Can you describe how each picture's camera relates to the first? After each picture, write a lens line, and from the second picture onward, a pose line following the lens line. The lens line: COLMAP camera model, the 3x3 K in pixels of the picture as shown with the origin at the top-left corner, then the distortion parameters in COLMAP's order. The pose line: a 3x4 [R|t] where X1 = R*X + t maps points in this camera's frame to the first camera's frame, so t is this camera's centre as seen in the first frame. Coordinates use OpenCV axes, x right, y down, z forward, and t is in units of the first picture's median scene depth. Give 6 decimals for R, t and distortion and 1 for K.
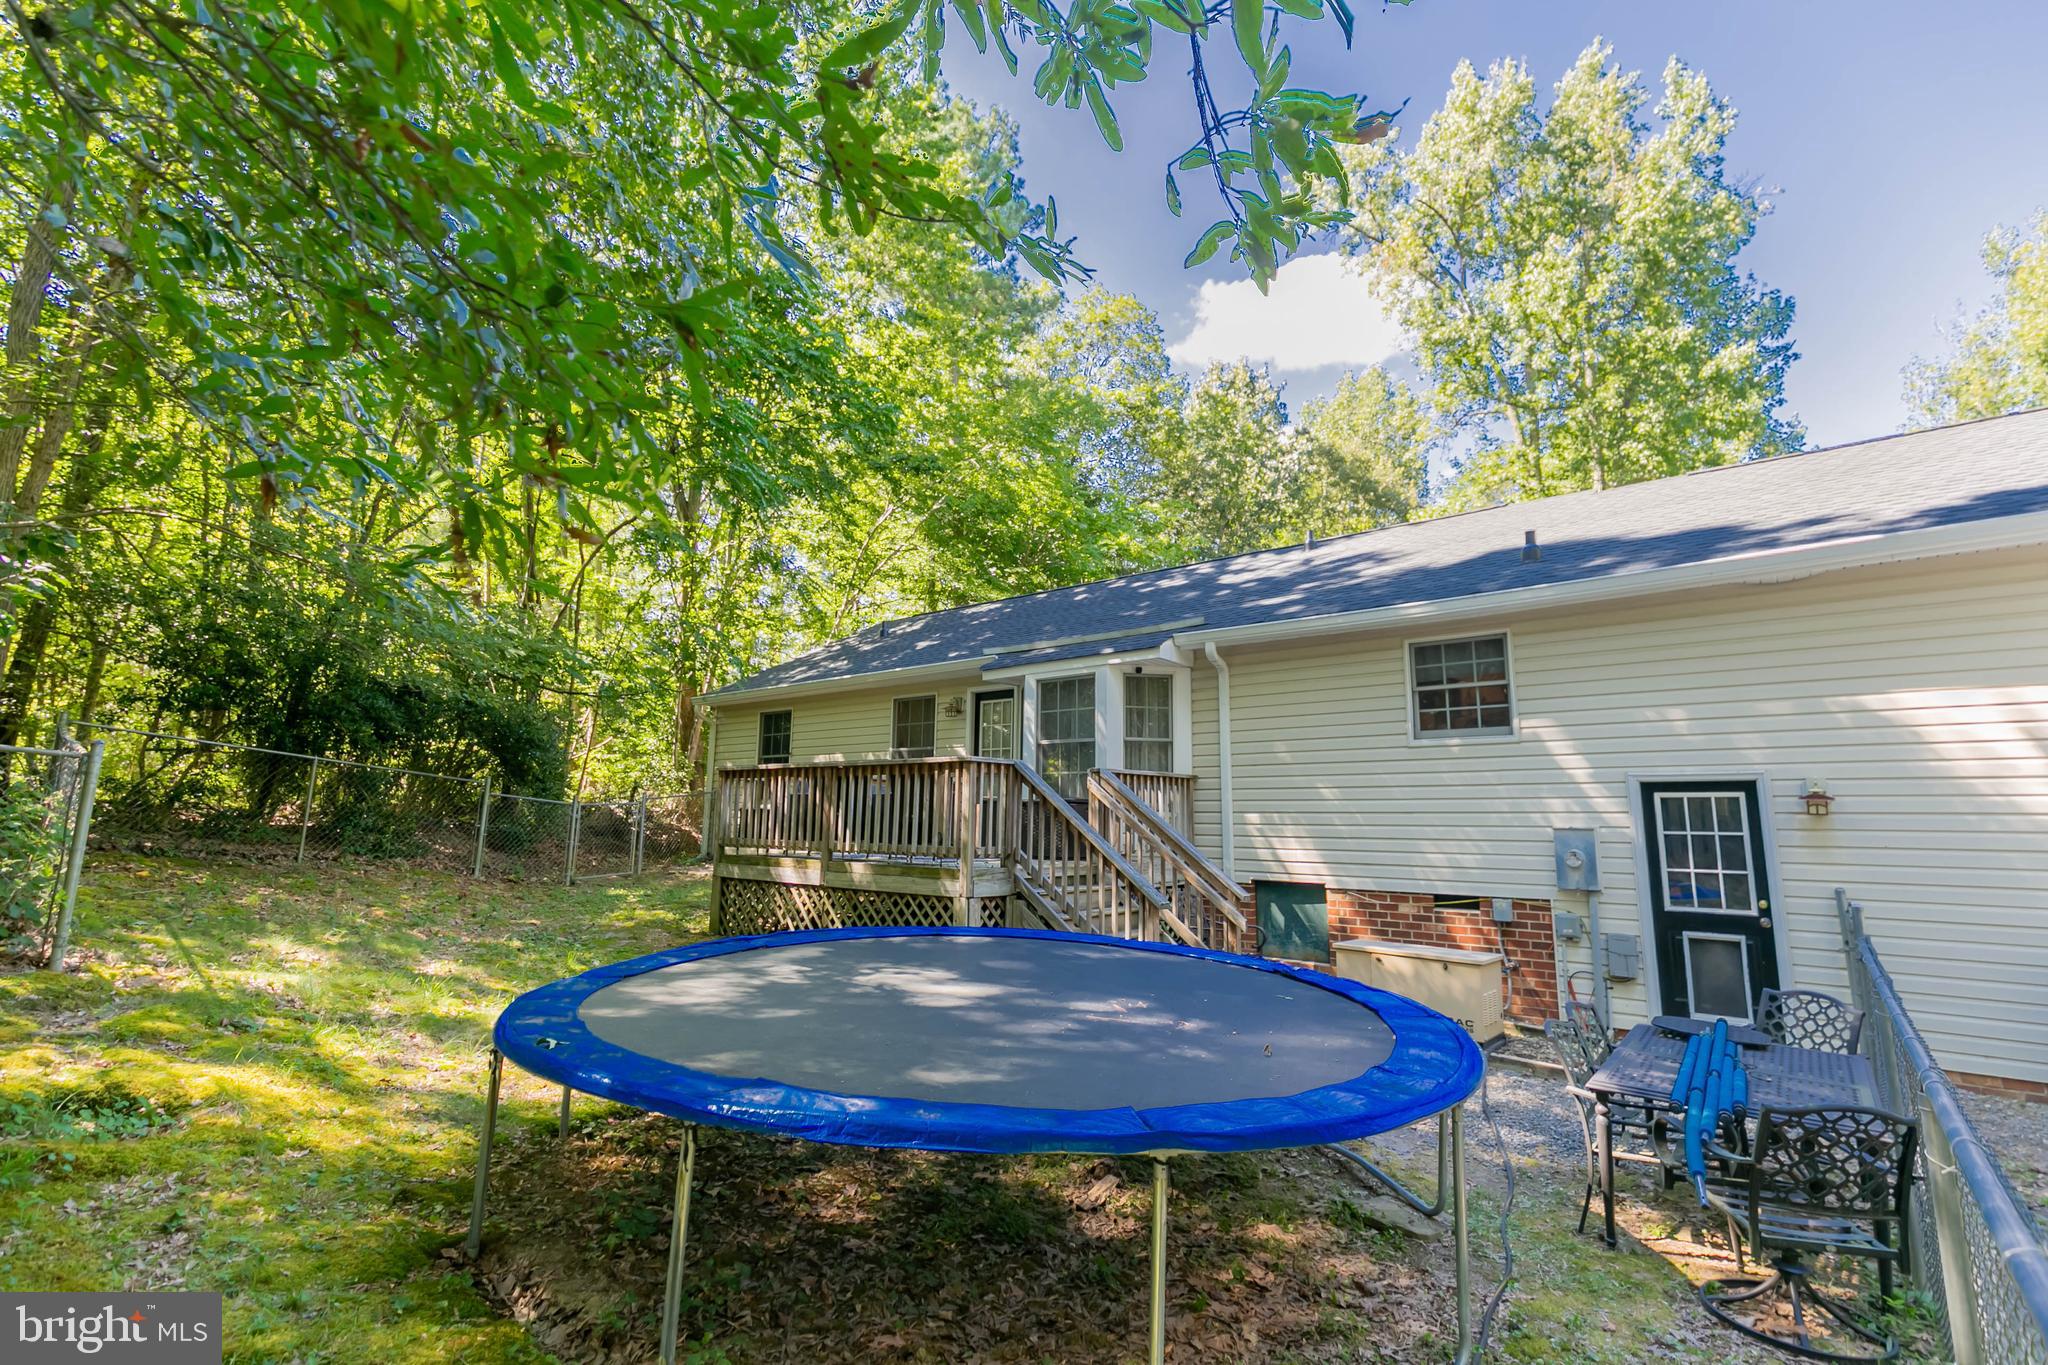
lens RADIAL K [[943.5, 0, 1028.6], [0, 943.5, 666.9], [0, 0, 1]] dist [0.000899, -0.000862]
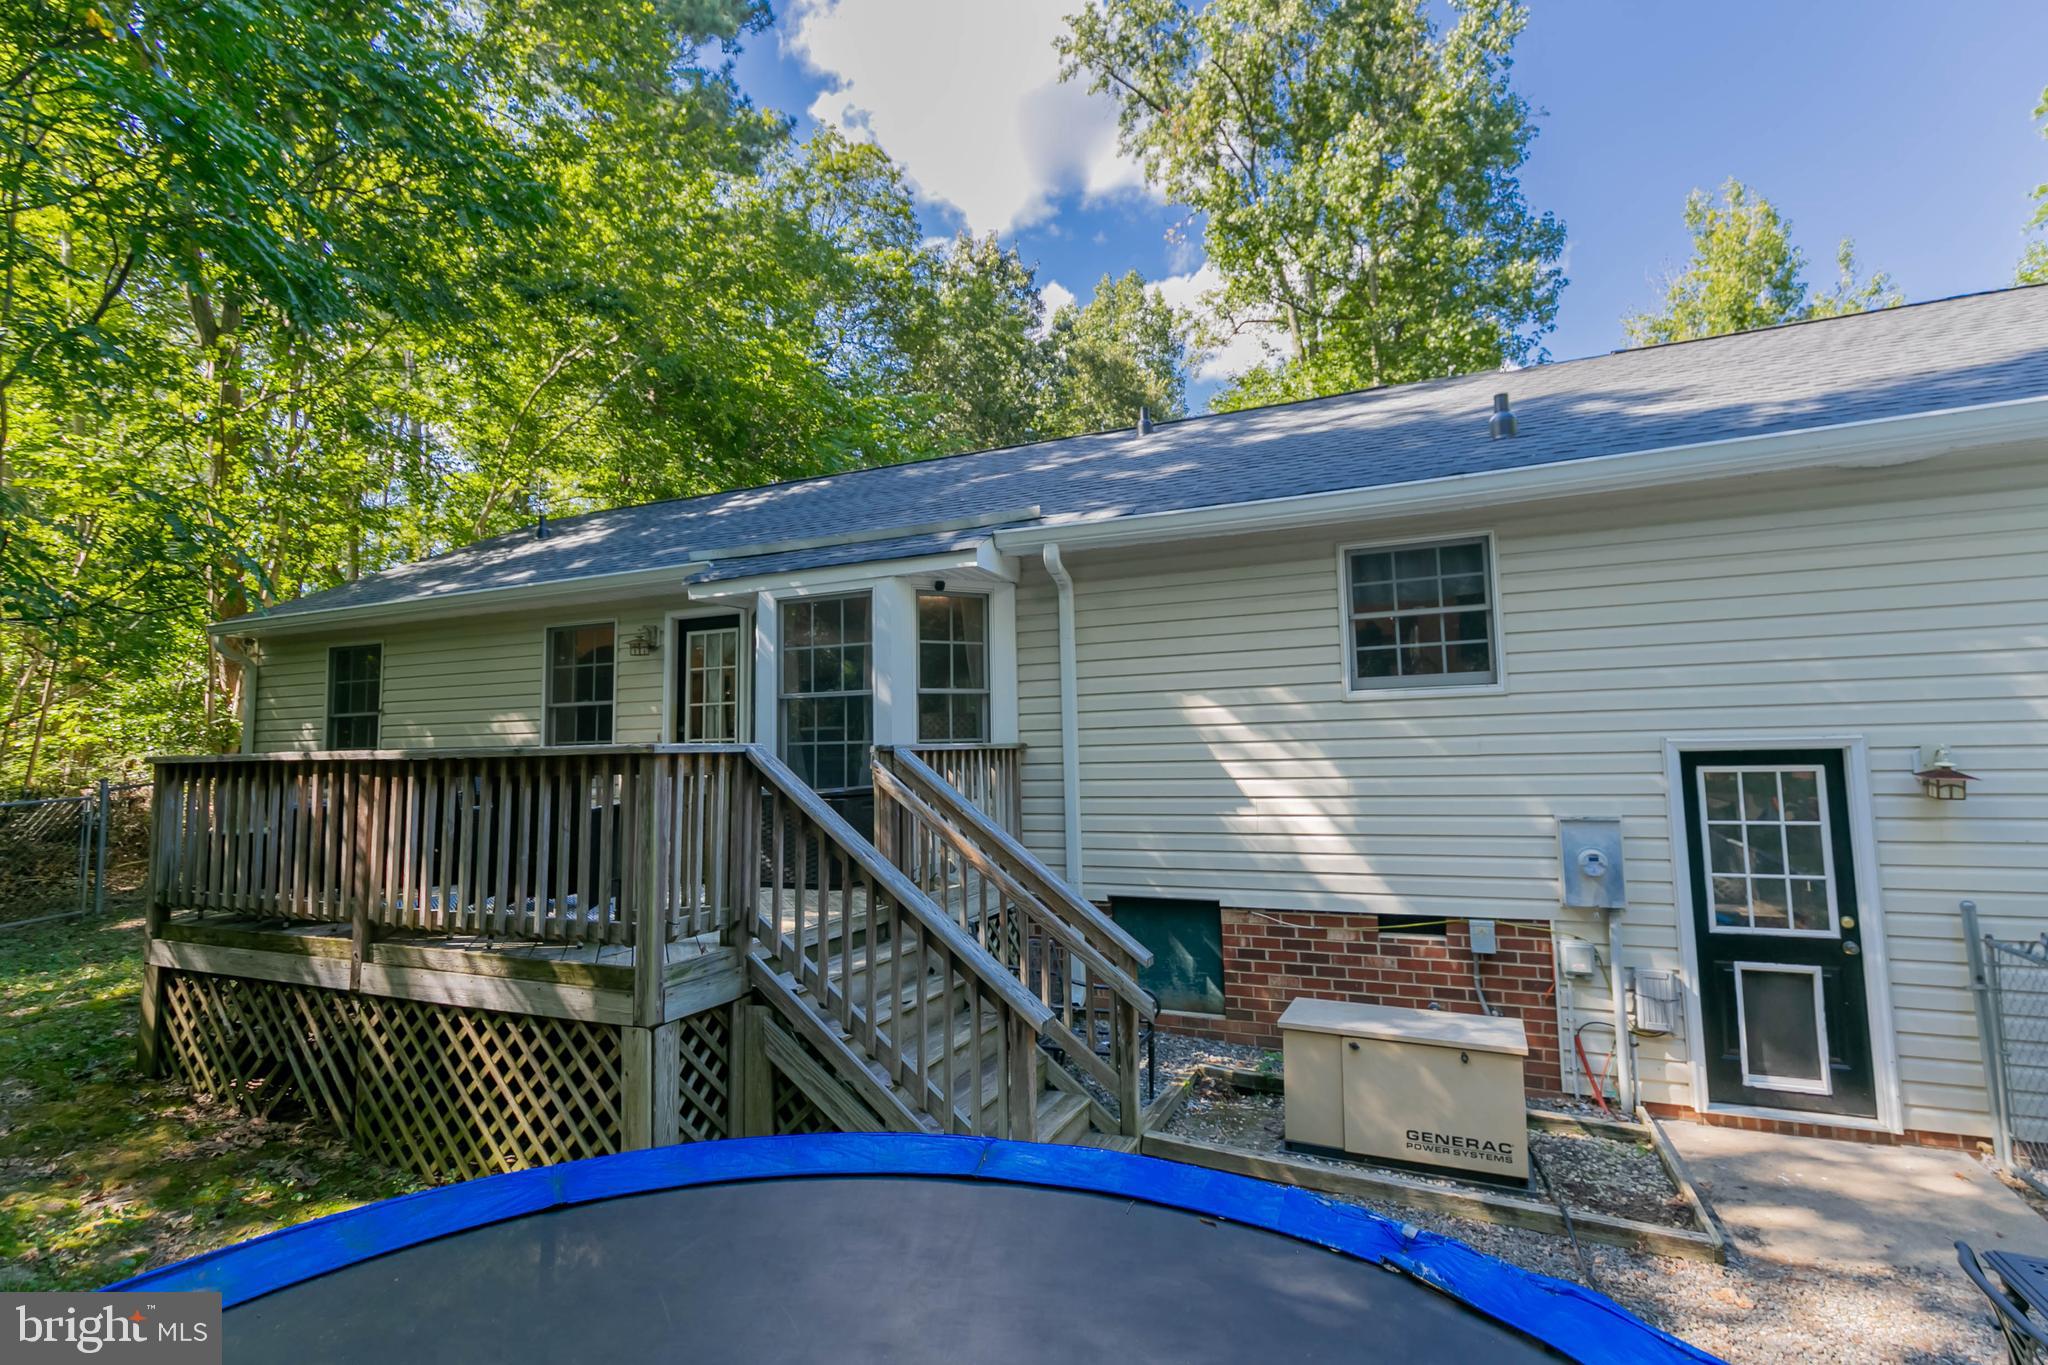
lens RADIAL K [[943.5, 0, 1028.6], [0, 943.5, 666.9], [0, 0, 1]] dist [0.000899, -0.000862]
pose [[0.959270, -0.008570, 0.282362, -0.010792], [-0.012708, 0.997219, 0.073440, 0.012641], [-0.282207, -0.074037, 0.956493, 0.422503]]
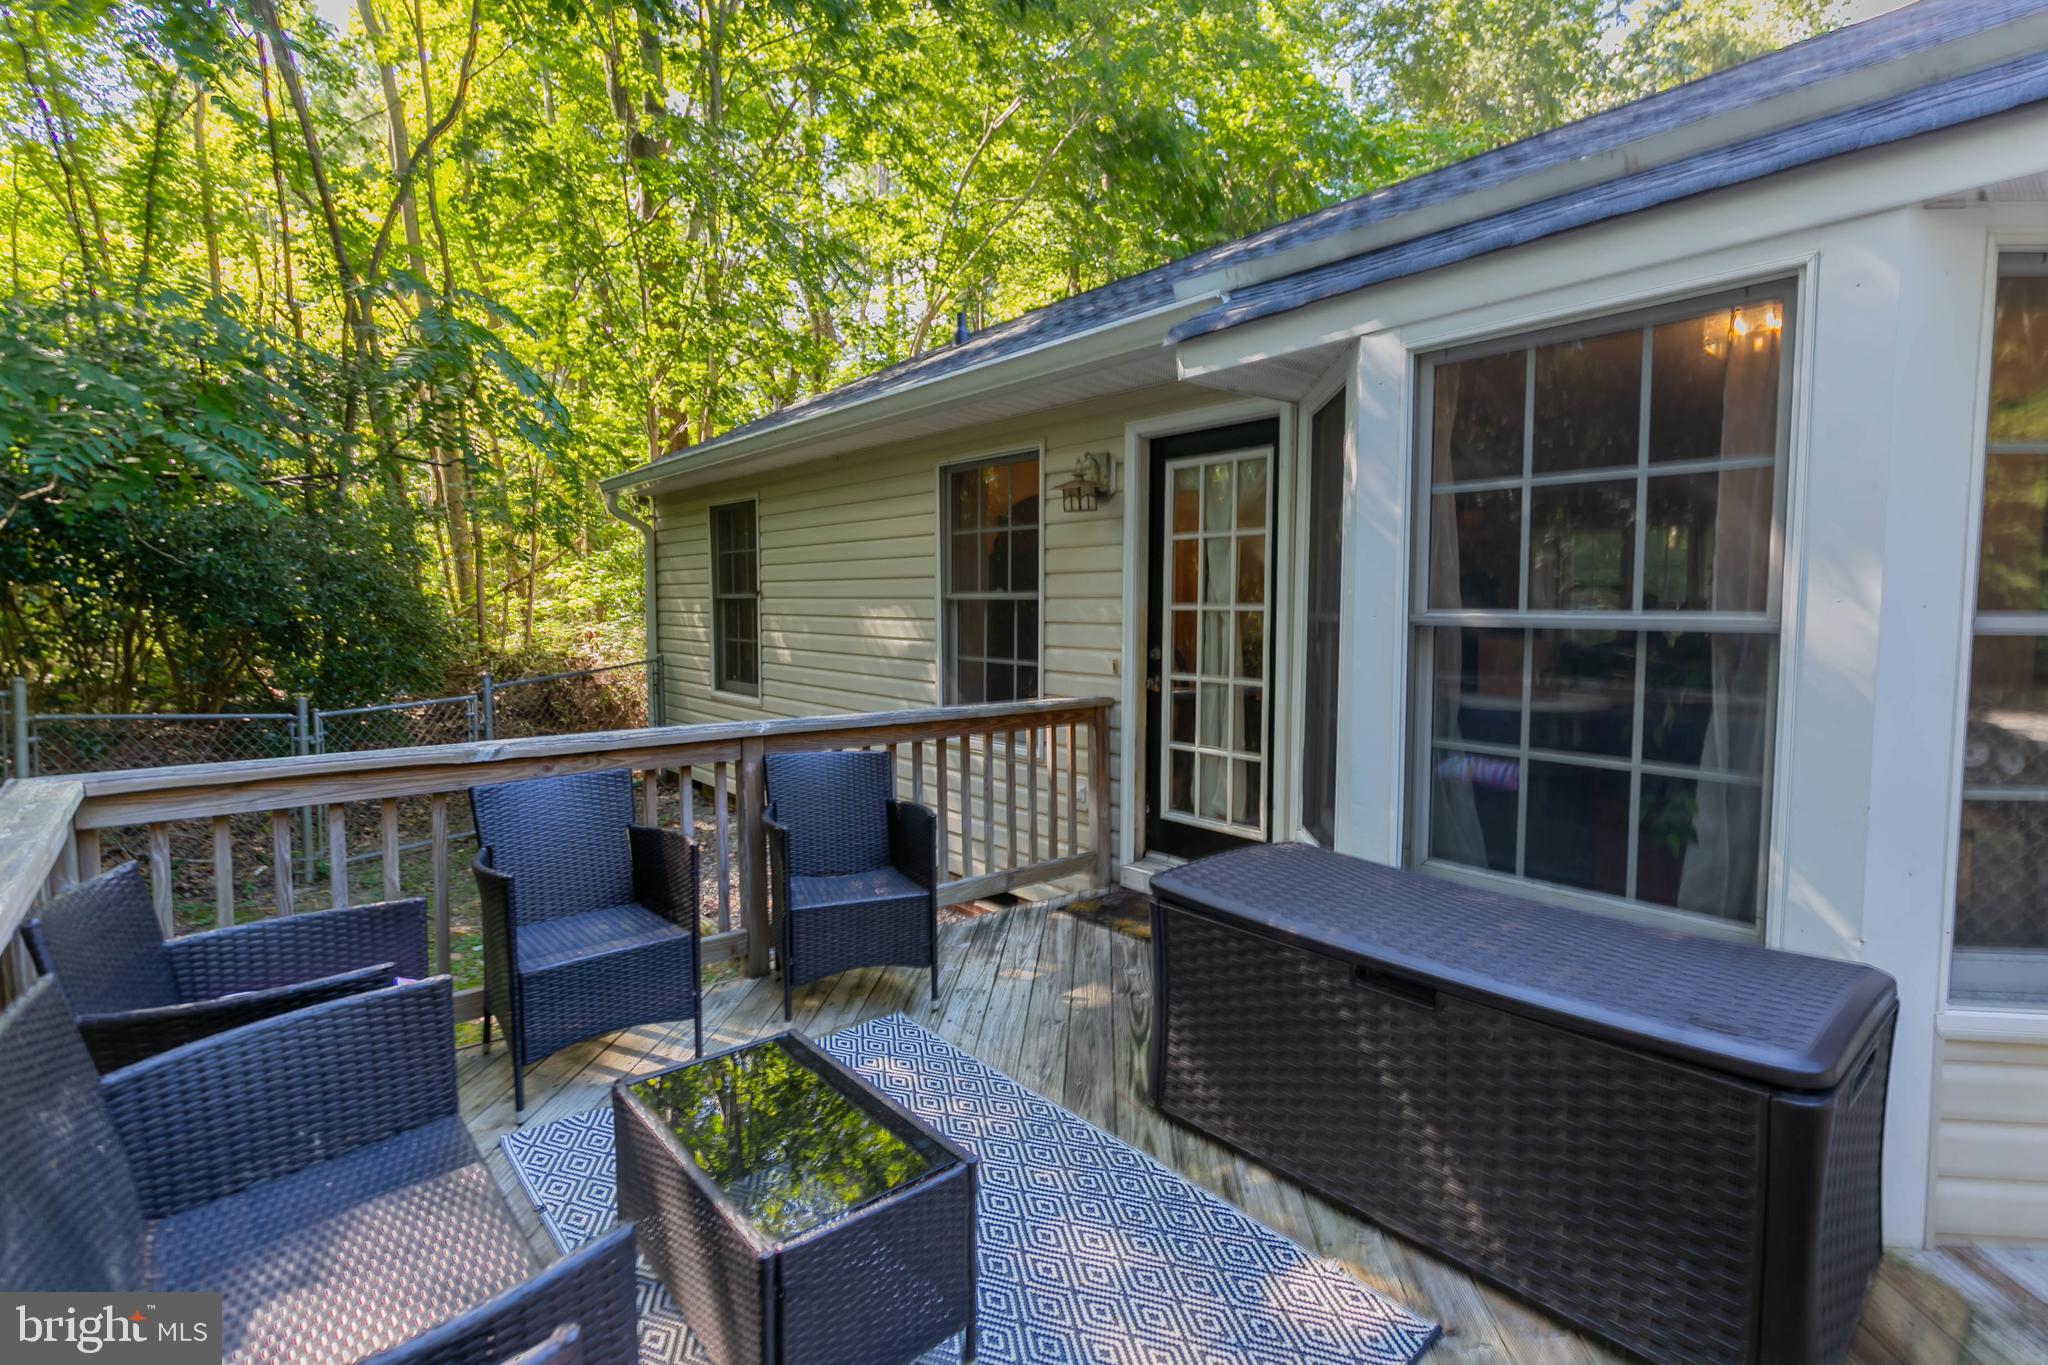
lens RADIAL K [[943.5, 0, 1028.6], [0, 943.5, 666.9], [0, 0, 1]] dist [0.000899, -0.000862]
pose [[0.984329, 0.000725, -0.176341, -0.057643], [0.040235, 0.972692, 0.228586, 0.041507], [0.171691, -0.232099, 0.957420, 0.950209]]
